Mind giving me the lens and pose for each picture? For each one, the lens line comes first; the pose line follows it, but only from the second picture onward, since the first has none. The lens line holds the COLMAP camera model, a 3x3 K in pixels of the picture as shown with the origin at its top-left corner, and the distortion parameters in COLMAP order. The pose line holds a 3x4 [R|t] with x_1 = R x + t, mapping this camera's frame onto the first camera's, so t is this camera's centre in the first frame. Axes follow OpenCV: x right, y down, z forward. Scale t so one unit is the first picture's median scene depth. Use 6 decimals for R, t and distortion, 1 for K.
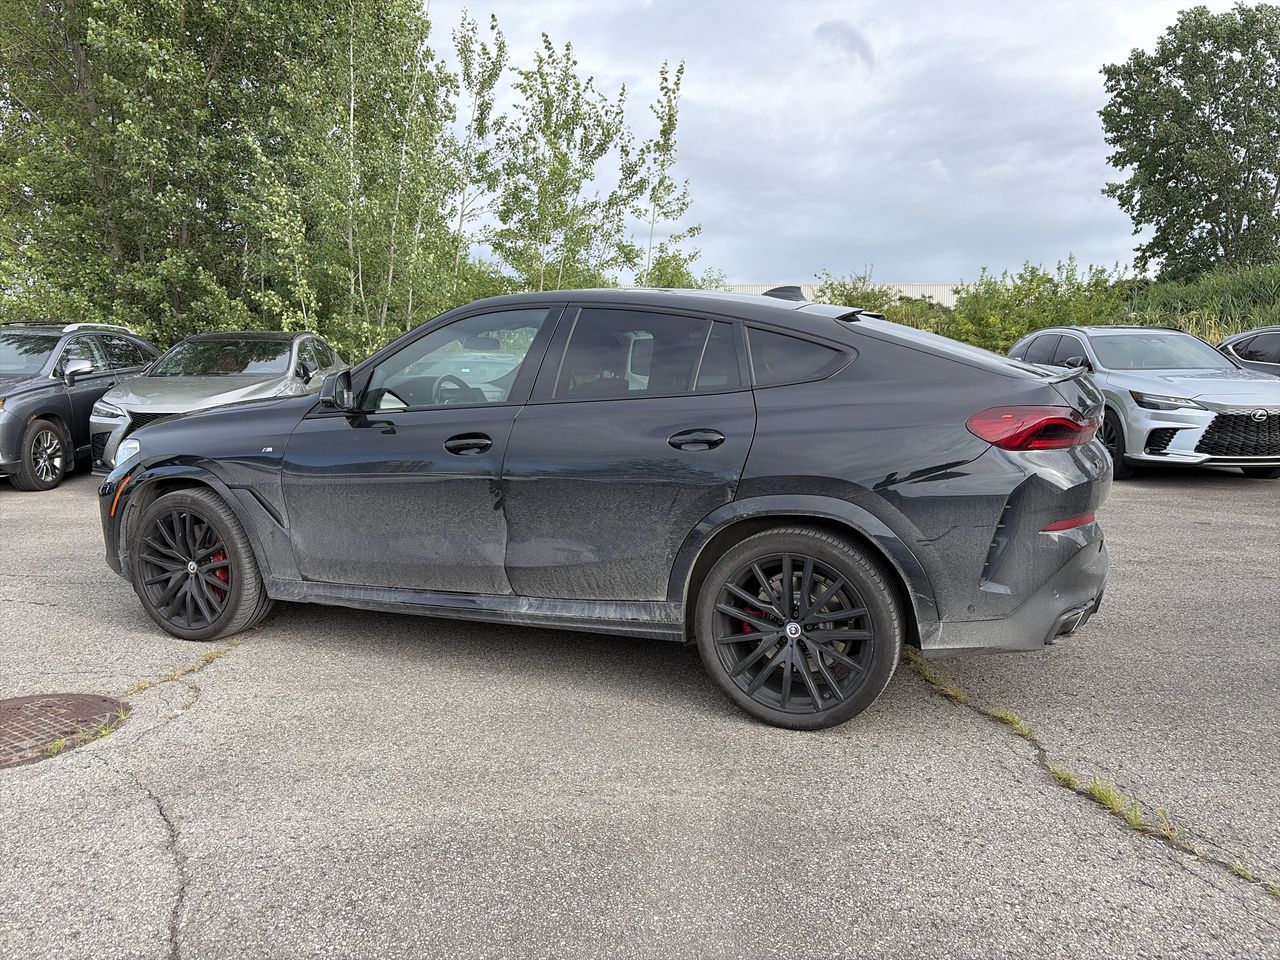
lens RADIAL K [[981.5, 0, 637.0], [0, 981.5, 480.2], [0, 0, 1]] dist [0.041896, -0.033330]
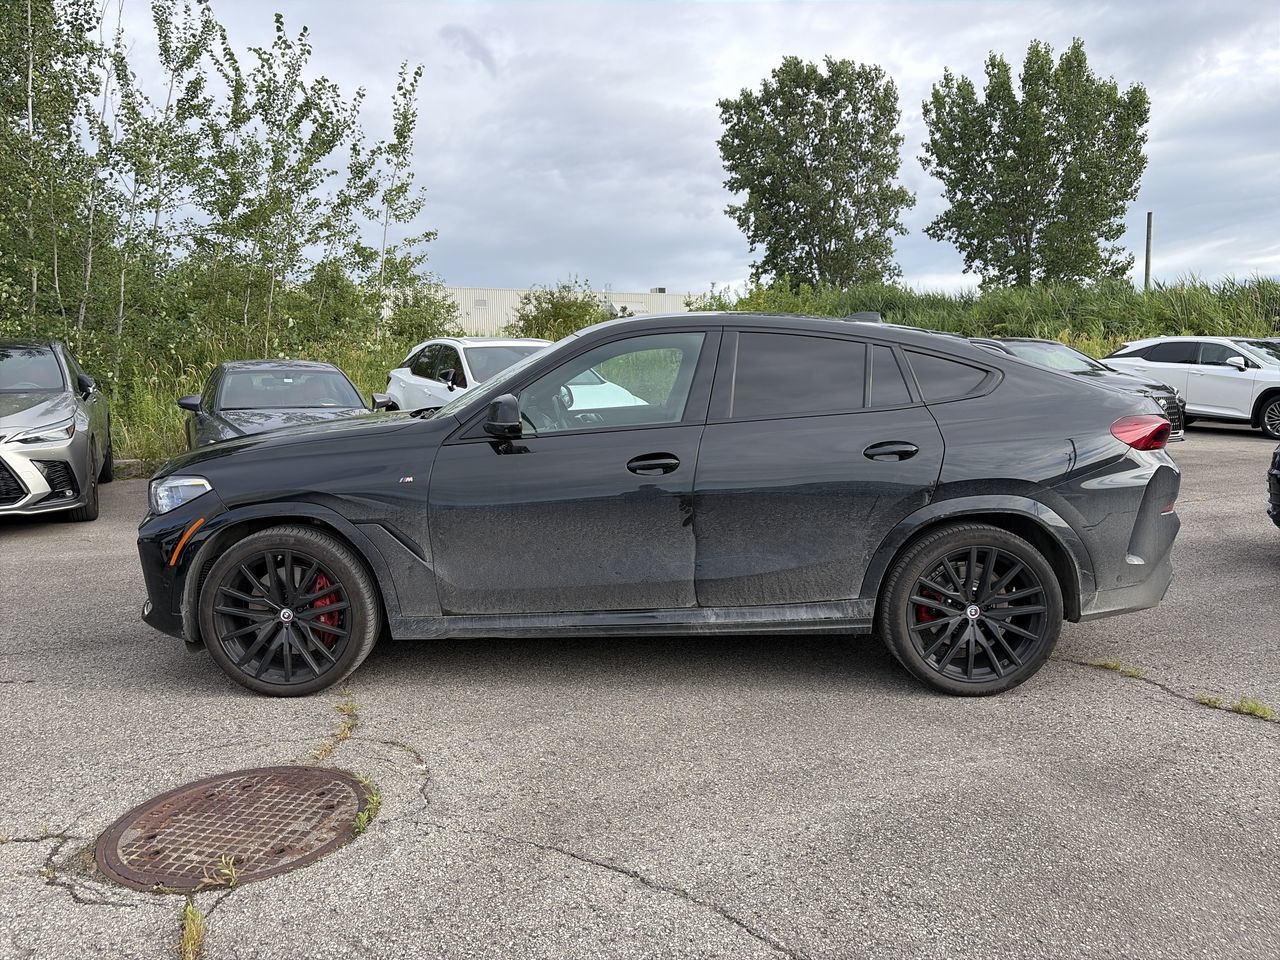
lens RADIAL K [[981.5, 0, 633.3], [0, 981.5, 487.9], [0, 0, 1]] dist [0.041896, -0.033330]
pose [[0.928343, -0.053291, 0.367885, -0.150059], [0.051482, 0.998565, 0.014737, -0.007557], [-0.368143, 0.005258, 0.929754, 0.014492]]
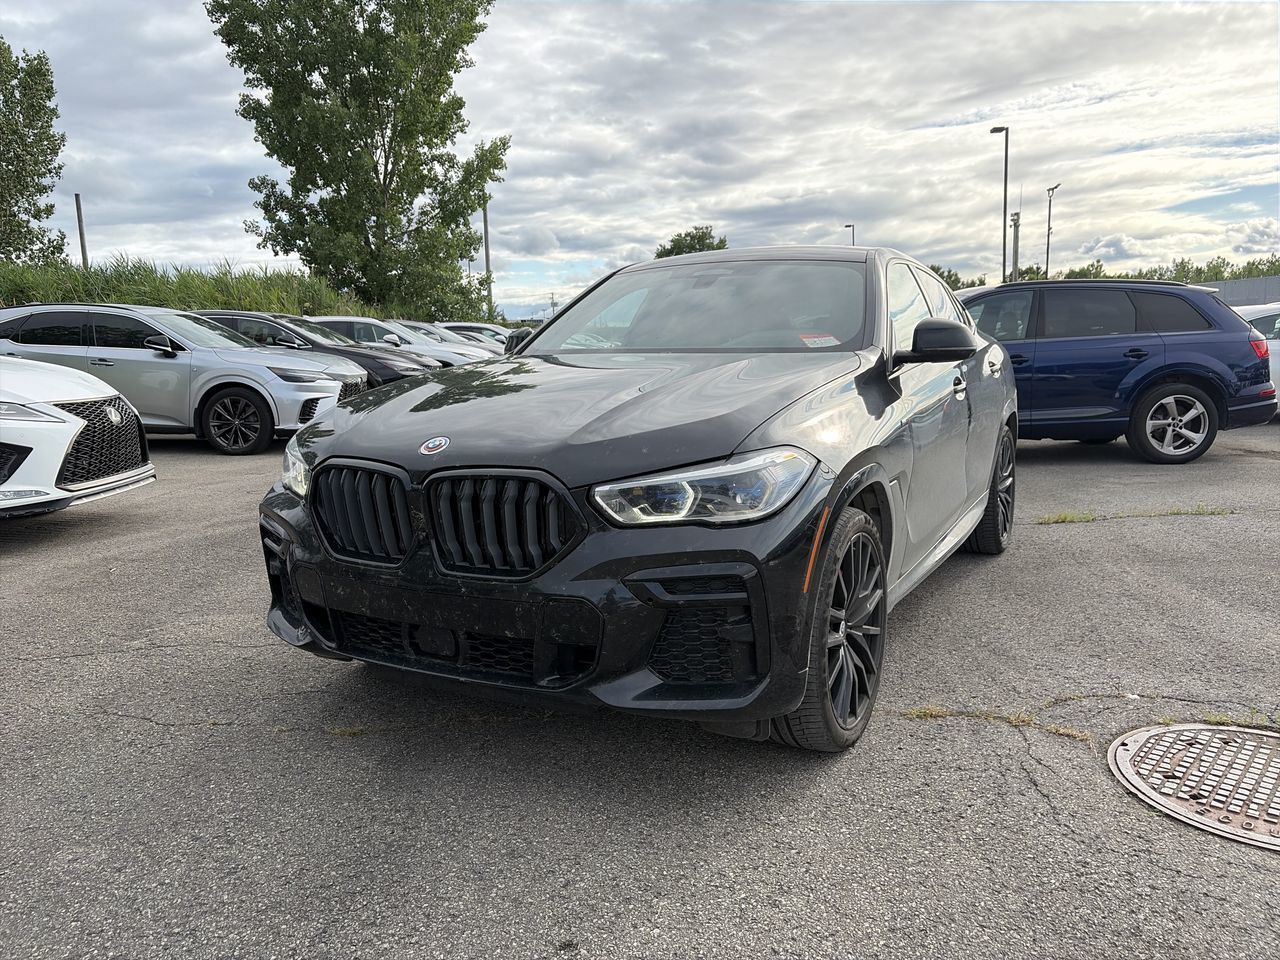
lens RADIAL K [[981.5, 0, 654.5], [0, 981.5, 480.8], [0, 0, 1]] dist [0.041896, -0.033330]
pose [[0.096619, -0.140554, 0.985347, -0.332612], [0.138150, 0.982290, 0.126572, -0.031632], [-0.985687, 0.123897, 0.114325, 0.321316]]
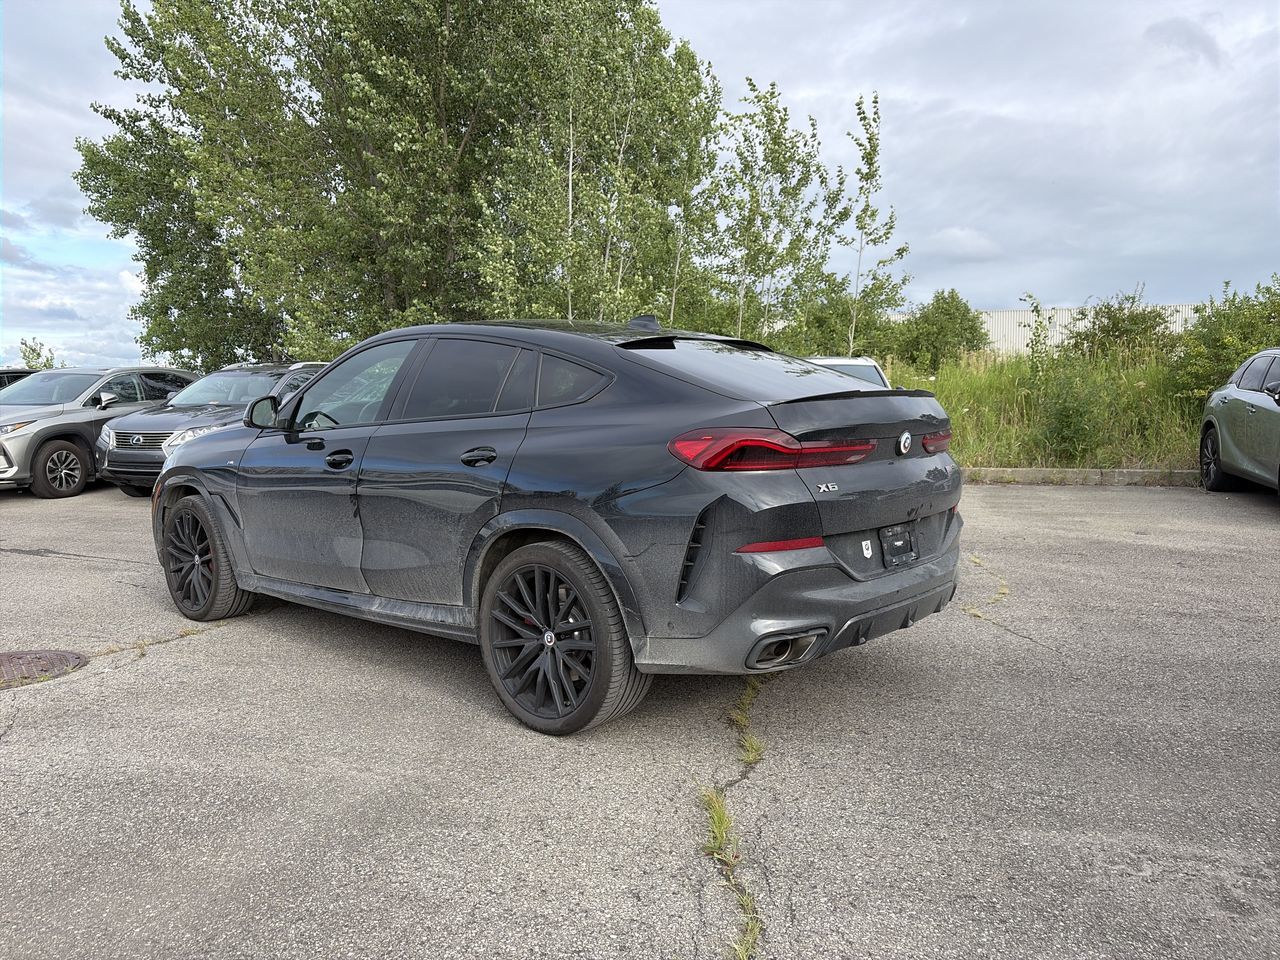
lens RADIAL K [[981.5, 0, 651.7], [0, 981.5, 468.1], [0, 0, 1]] dist [0.041896, -0.033330]
pose [[0.954940, 0.017787, -0.296264, 0.135179], [-0.030456, 0.998806, -0.038200, 0.001606], [0.295231, 0.045502, 0.954342, 0.004140]]
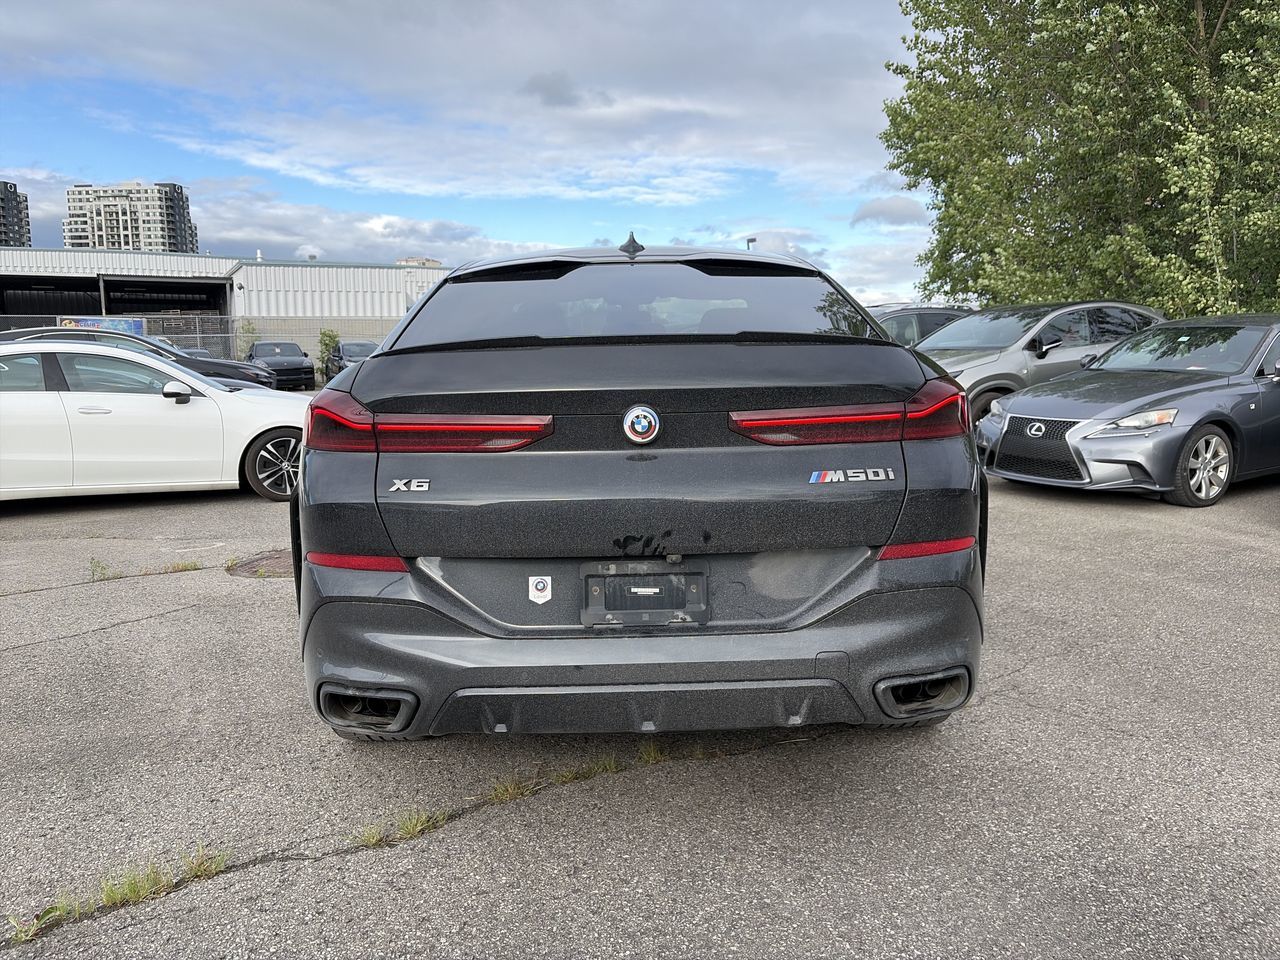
lens RADIAL K [[981.5, 0, 649.4], [0, 981.5, 476.4], [0, 0, 1]] dist [0.041896, -0.033330]
pose [[0.407432, 0.115988, -0.905840, 0.247122], [-0.093749, 0.991974, 0.084851, -0.019383], [0.908411, 0.050351, 0.415036, 0.187219]]
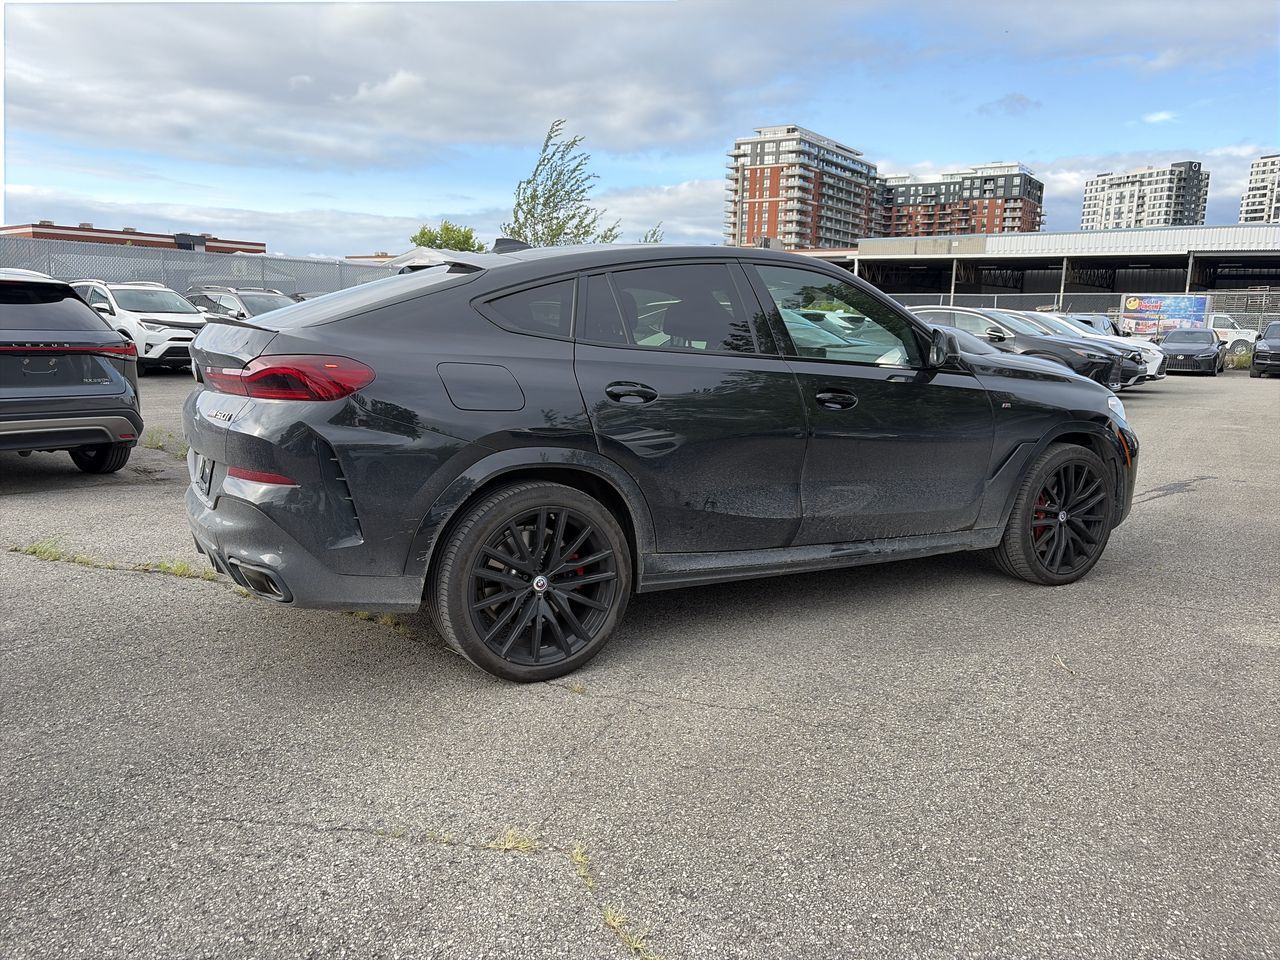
lens RADIAL K [[981.5, 0, 632.2], [0, 981.5, 463.9], [0, 0, 1]] dist [0.041896, -0.033330]
pose [[-0.614957, 0.105230, -0.781508, 0.245258], [-0.109820, 0.969970, 0.217022, -0.055776], [0.780876, 0.219284, -0.584933, 0.464273]]
